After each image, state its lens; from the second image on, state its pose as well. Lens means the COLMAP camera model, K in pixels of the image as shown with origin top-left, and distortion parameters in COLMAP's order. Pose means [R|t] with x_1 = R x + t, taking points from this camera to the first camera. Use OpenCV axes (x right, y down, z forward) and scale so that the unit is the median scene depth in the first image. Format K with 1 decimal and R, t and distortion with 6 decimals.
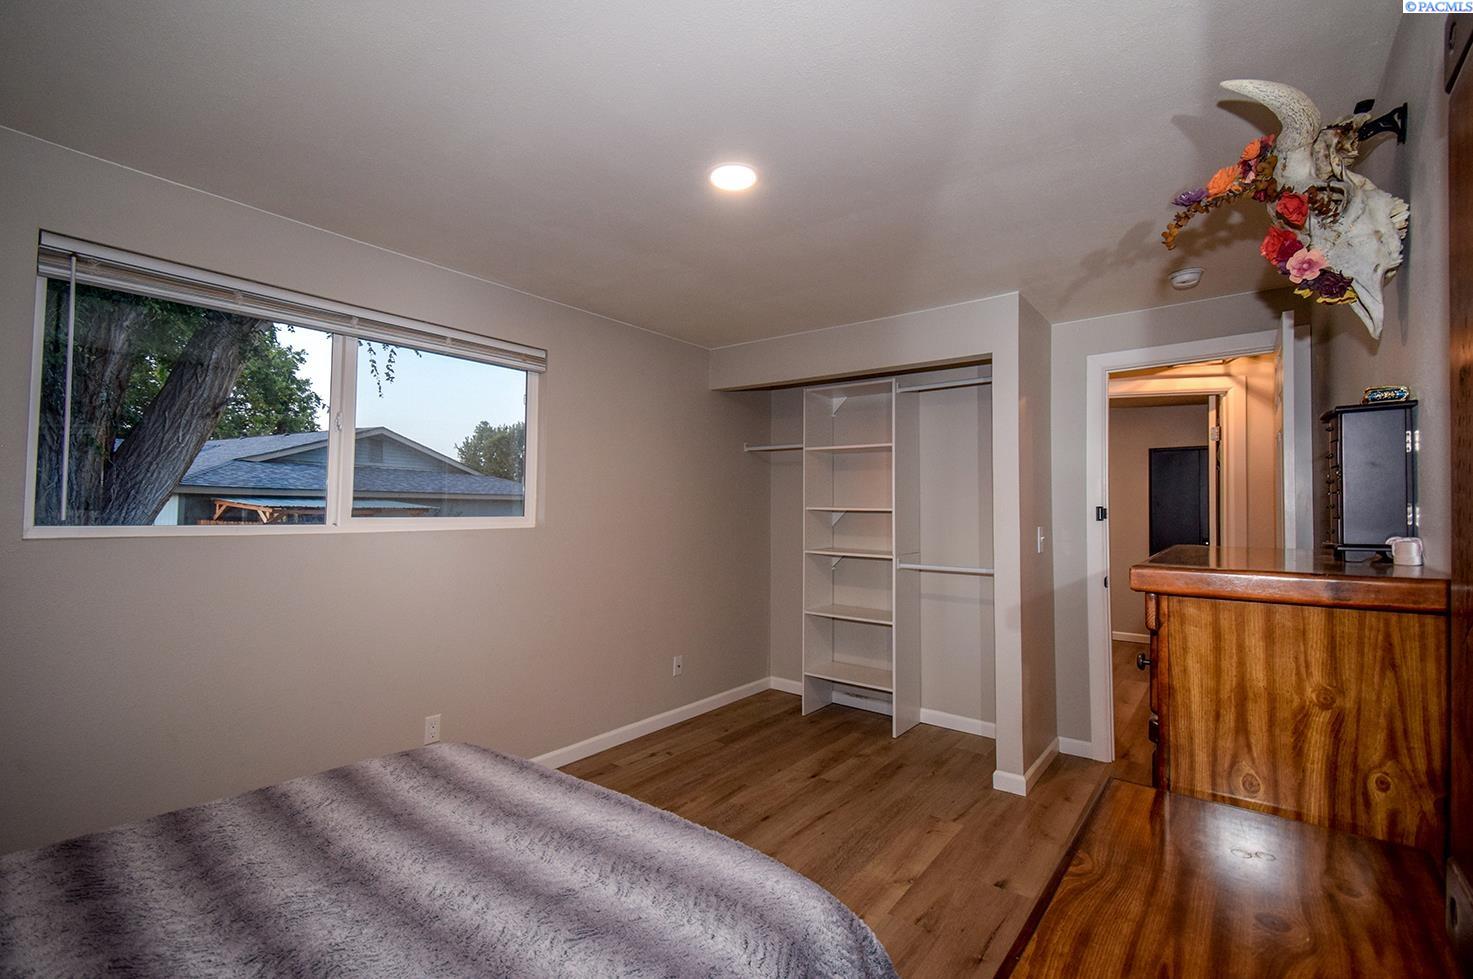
lens RADIAL K [[644.2, 0, 711.0], [0, 644.2, 489.9], [0, 0, 1]] dist [0.015306, -0.000928]
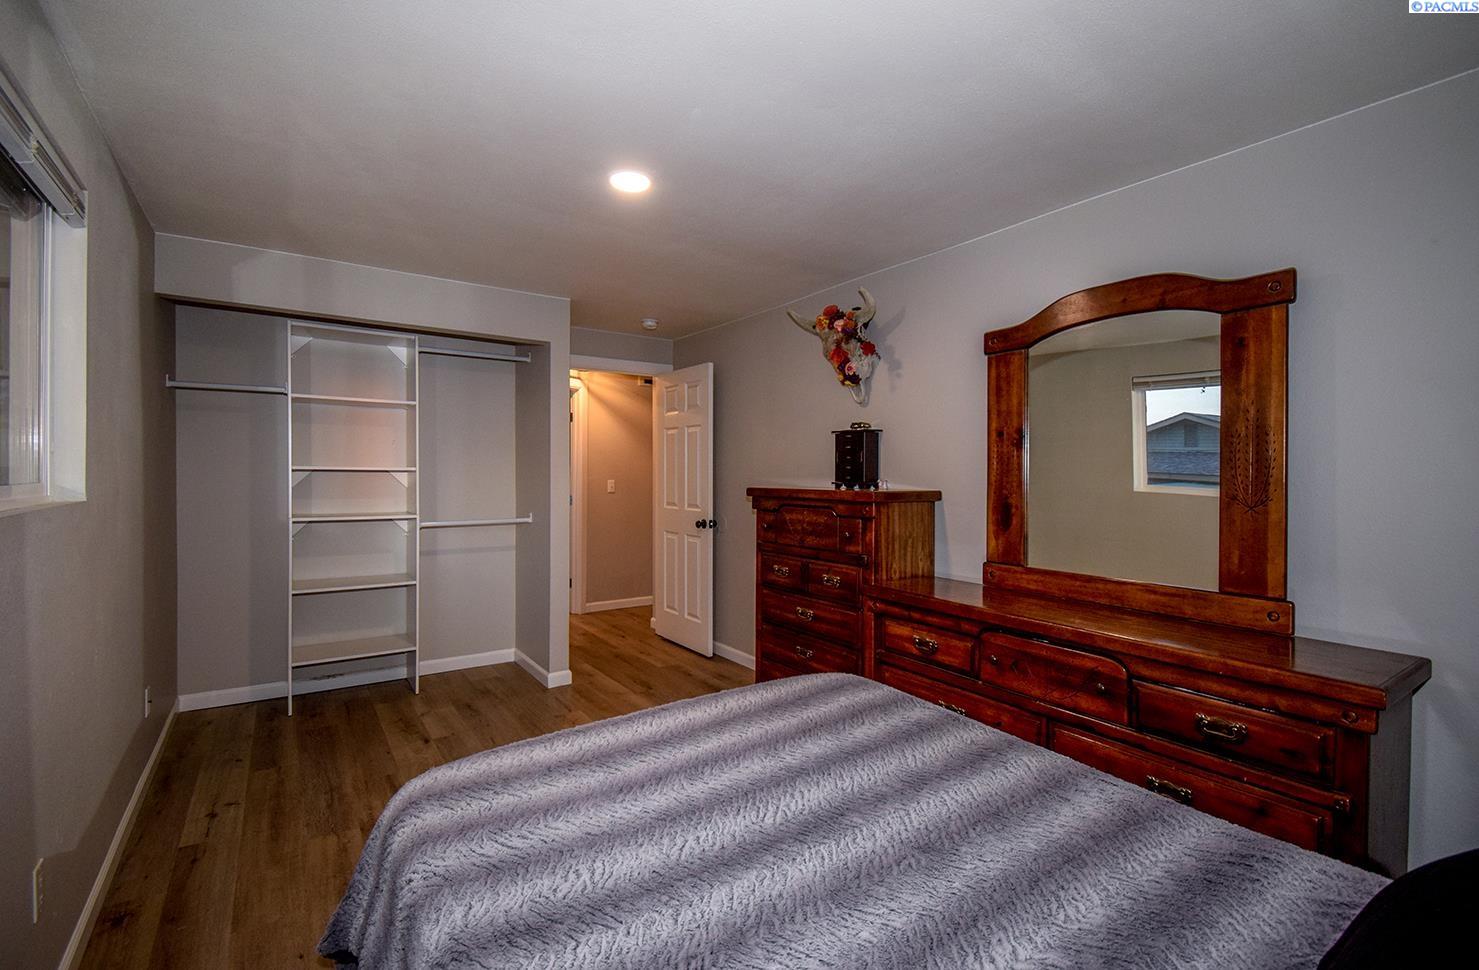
lens RADIAL K [[646.8, 0, 735.8], [0, 646.8, 488.9], [0, 0, 1]] dist [0.015306, -0.000928]
pose [[0.298016, -0.021935, 0.954309, -0.557030], [-0.032374, 0.998929, 0.033070, 0.012181], [-0.954012, -0.040750, 0.296986, 0.243277]]
